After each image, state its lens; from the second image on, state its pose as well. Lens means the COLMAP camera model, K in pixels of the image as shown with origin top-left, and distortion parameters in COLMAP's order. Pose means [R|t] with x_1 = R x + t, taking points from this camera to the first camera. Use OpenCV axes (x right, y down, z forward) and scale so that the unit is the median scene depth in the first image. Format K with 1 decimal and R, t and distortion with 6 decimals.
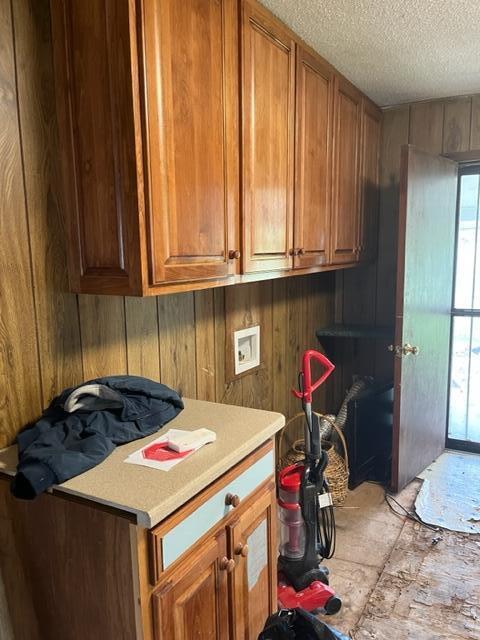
lens RADIAL K [[488.3, 0, 240.0], [0, 488.3, 320.0], [0, 0, 1]] dist [0.071269, -0.105066]
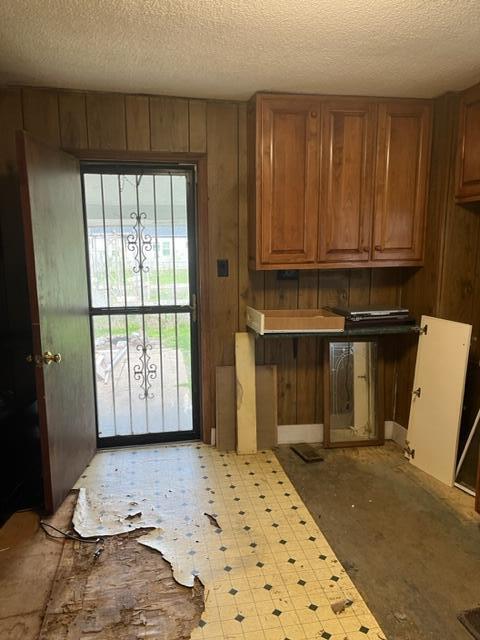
lens RADIAL K [[488.3, 0, 240.0], [0, 488.3, 320.0], [0, 0, 1]] dist [0.071269, -0.105066]
pose [[0.759646, -0.096666, 0.643112, 0.028374], [0.090982, 0.994963, 0.042084, -0.016866], [-0.643941, 0.026542, 0.764615, 0.065398]]
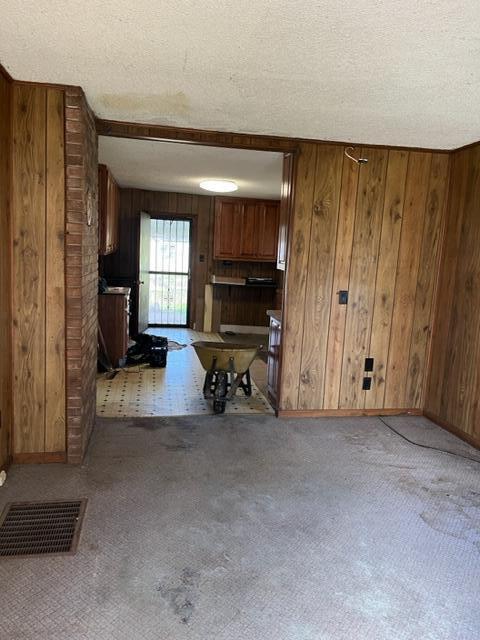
lens RADIAL K [[488.3, 0, 240.0], [0, 488.3, 320.0], [0, 0, 1]] dist [0.071269, -0.105066]
pose [[0.765063, -0.043946, 0.642454, -1.038806], [0.029780, 0.999016, 0.032872, 0.199235], [-0.643267, -0.006017, 0.765619, -1.520537]]
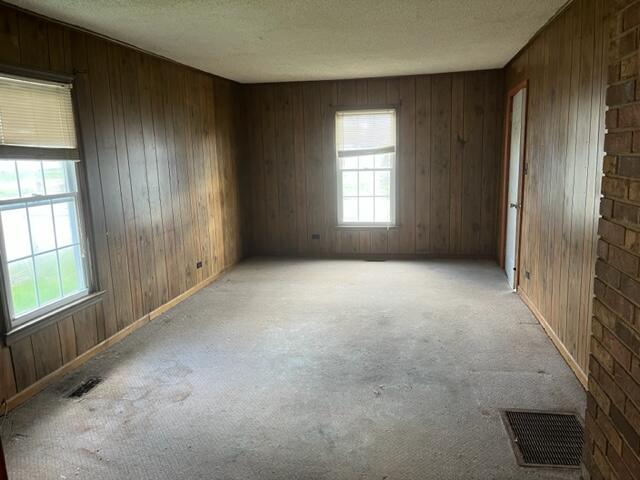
lens RADIAL K [[488.3, 0, 320.0], [0, 488.3, 240.0], [0, 0, 1]] dist [0.071269, -0.105066]
pose [[-0.941788, 0.099532, -0.321138, 1.778242], [-0.004752, 0.951139, 0.308726, -0.471555], [0.336175, 0.292281, -0.895298, 2.960961]]
